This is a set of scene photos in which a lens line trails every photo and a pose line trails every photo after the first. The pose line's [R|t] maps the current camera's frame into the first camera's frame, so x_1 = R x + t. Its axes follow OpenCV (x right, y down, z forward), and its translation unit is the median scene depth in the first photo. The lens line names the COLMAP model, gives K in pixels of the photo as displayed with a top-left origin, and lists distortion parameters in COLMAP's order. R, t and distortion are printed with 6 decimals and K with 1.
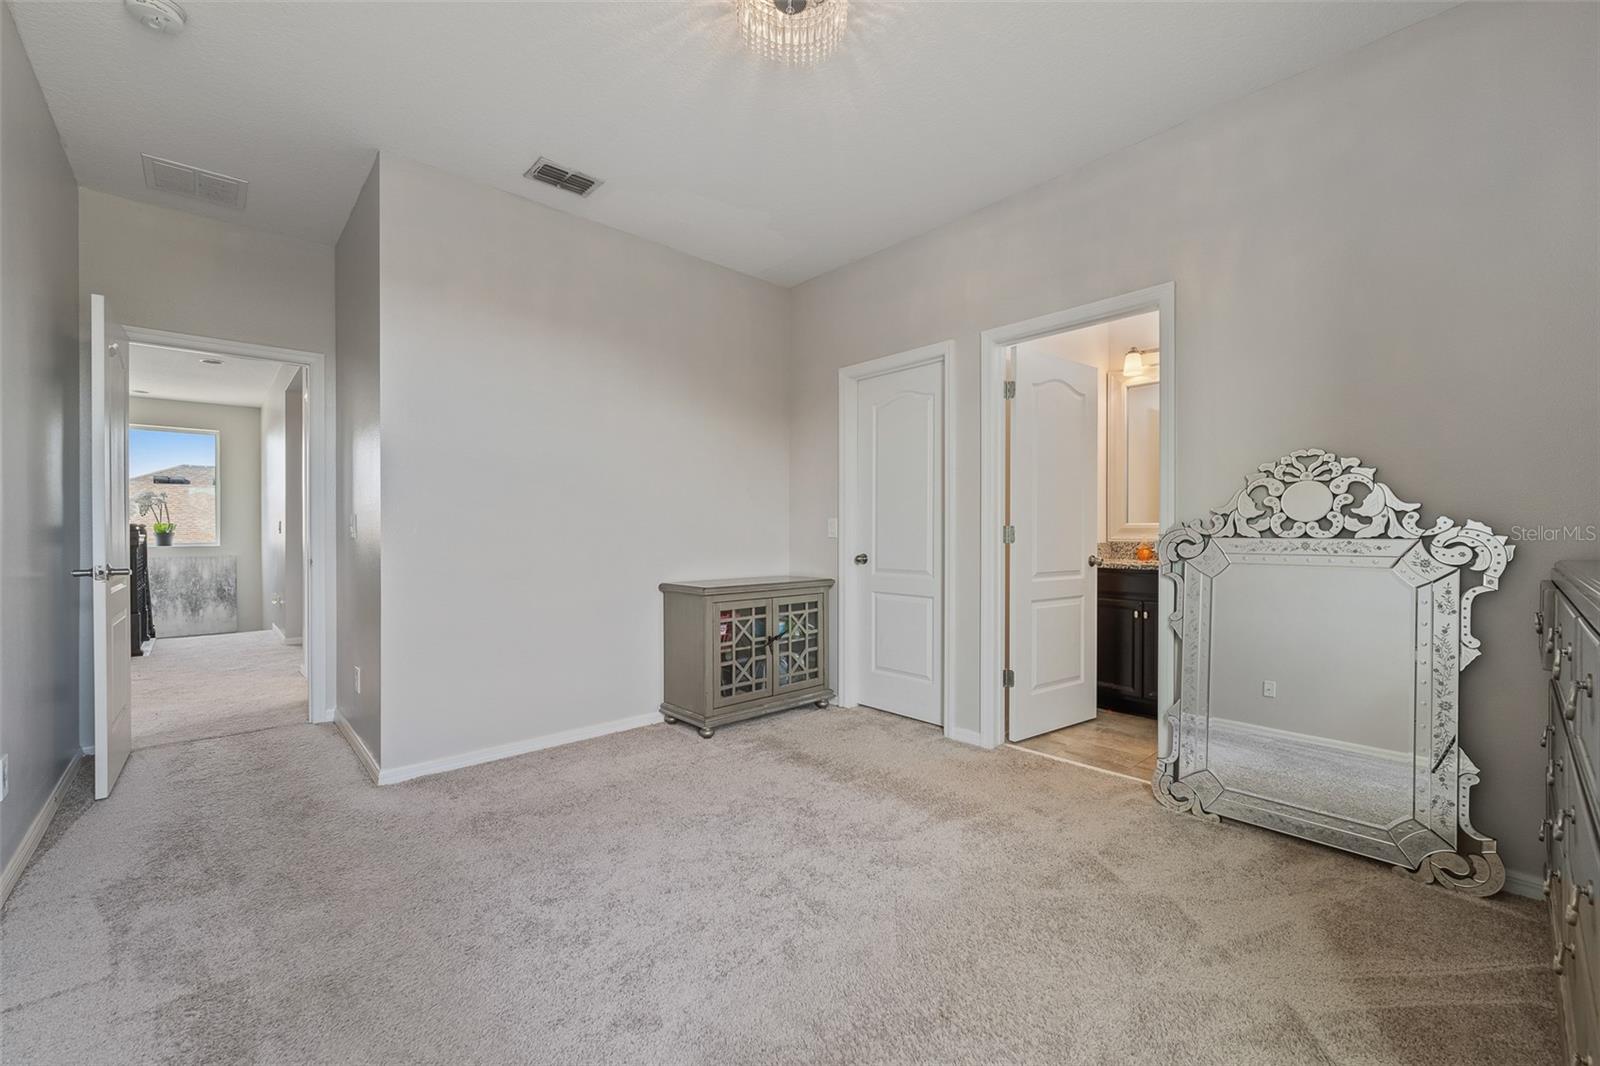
lens RADIAL K [[653.8, 0, 832.1], [0, 653.8, 537.8], [0, 0, 1]] dist [-0.001259, -0.000410]
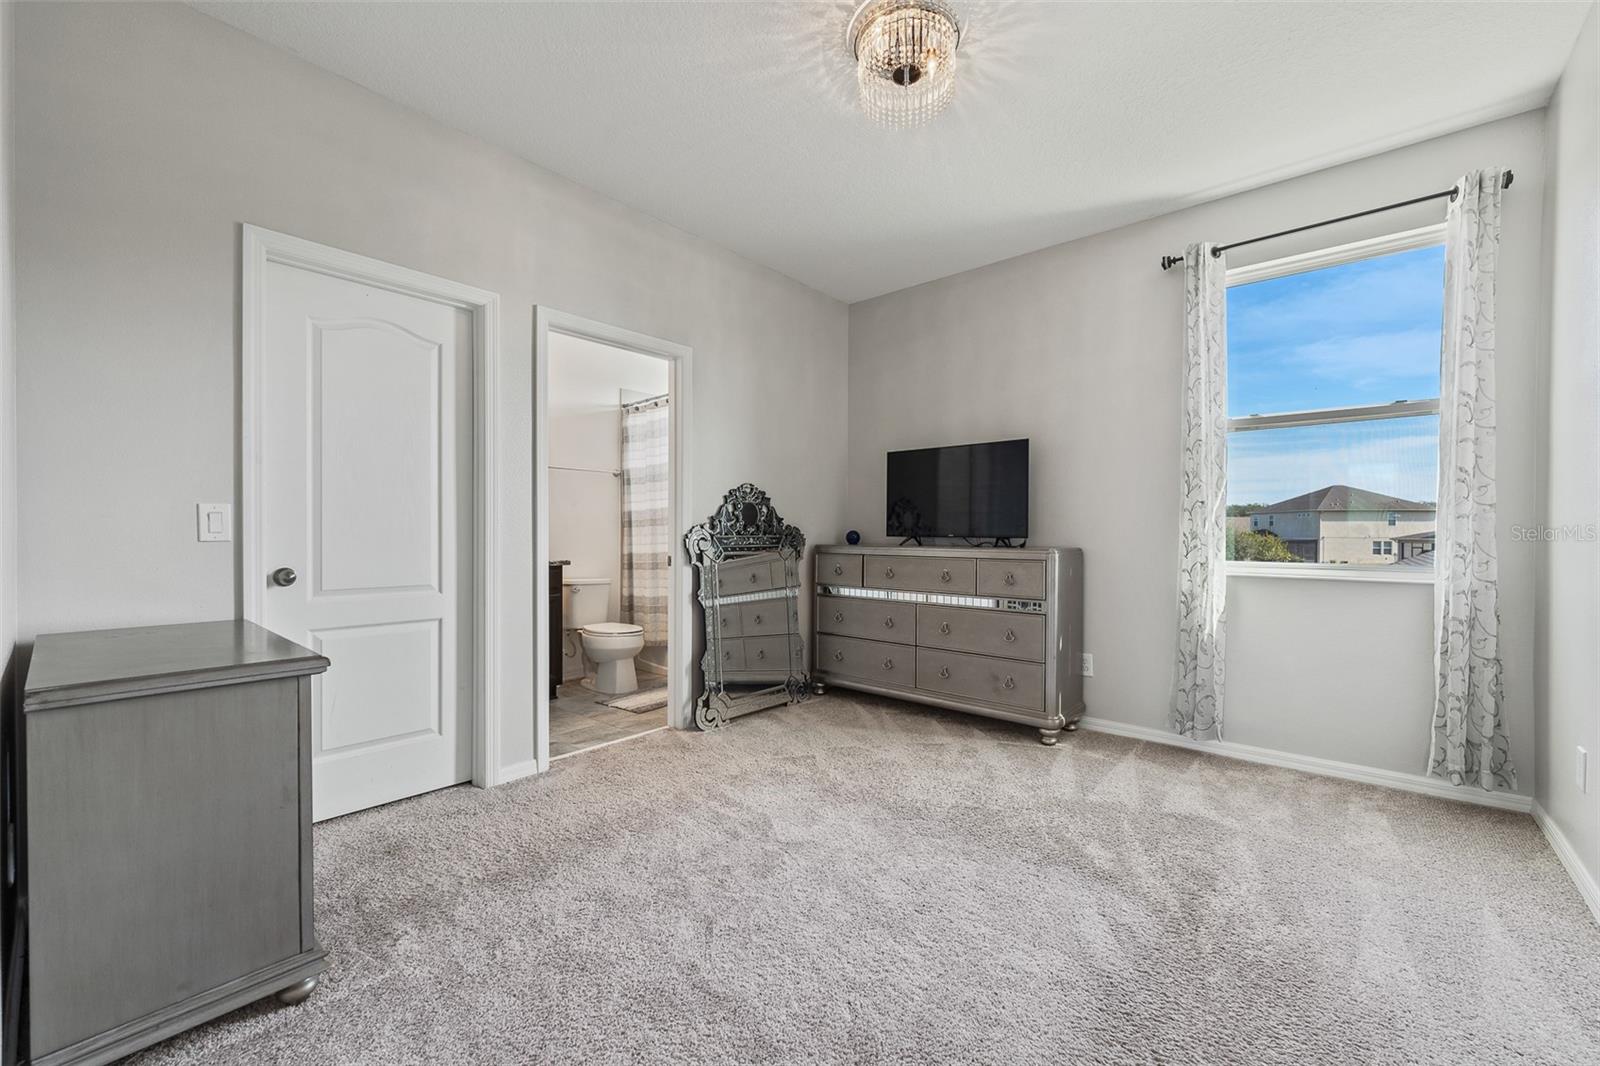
lens RADIAL K [[643.0, 0, 803.7], [0, 643.0, 529.5], [0, 0, 1]] dist [-0.001690, -0.000064]
pose [[-0.097653, 0.000648, 0.995220, -0.737885], [0.004814, 0.999988, -0.000179, -0.009360], [-0.995209, 0.004774, -0.097655, 0.796173]]
